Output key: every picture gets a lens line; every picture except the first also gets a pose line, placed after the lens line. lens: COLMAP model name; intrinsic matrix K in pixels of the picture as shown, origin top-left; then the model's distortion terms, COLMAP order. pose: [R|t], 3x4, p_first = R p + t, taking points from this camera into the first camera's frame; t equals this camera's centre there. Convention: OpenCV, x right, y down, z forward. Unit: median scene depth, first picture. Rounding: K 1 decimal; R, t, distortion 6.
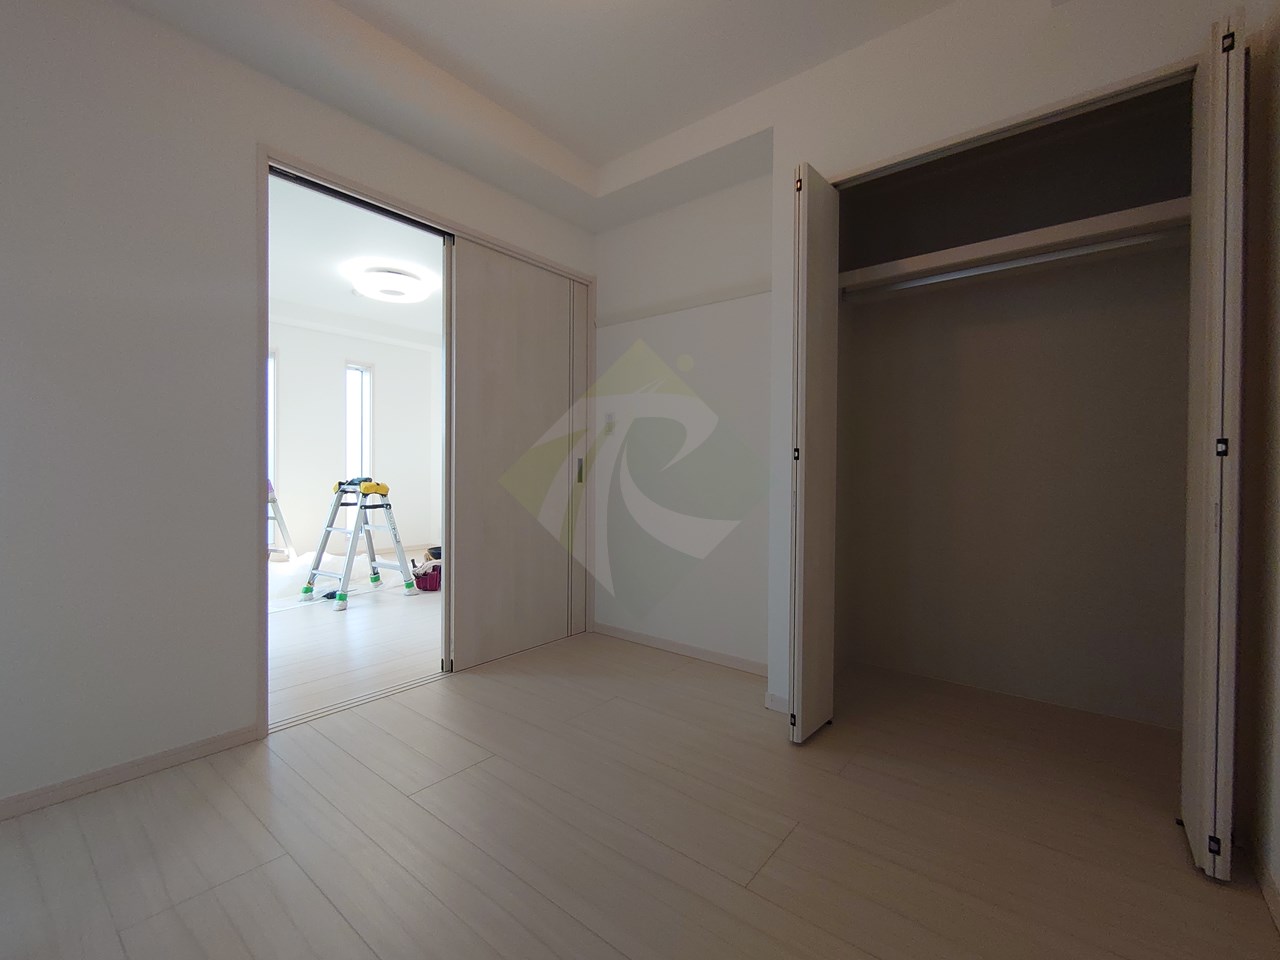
lens RADIAL K [[549.4, 0, 641.2], [0, 549.4, 477.3], [0, 0, 1]] dist [-0.002913, 0.001173]
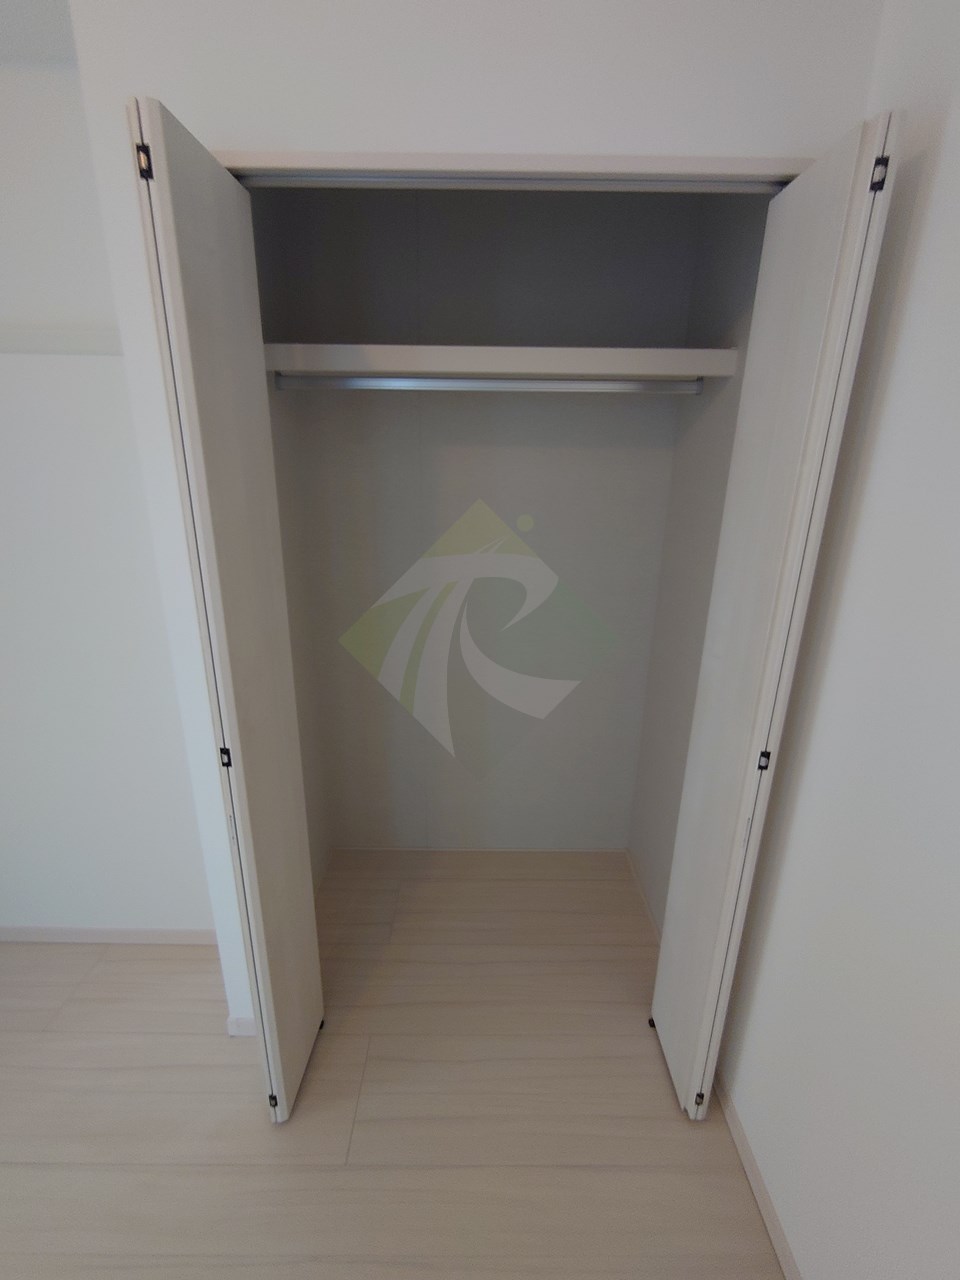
lens RADIAL K [[549.4, 0, 484.5], [0, 549.4, 636.7], [0, 0, 1]] dist [-0.002913, 0.001173]
pose [[0.773917, -0.183499, 0.606120, 0.171498], [-0.004110, 0.955625, 0.294556, -0.316828], [-0.633274, -0.230453, 0.738820, 0.460525]]
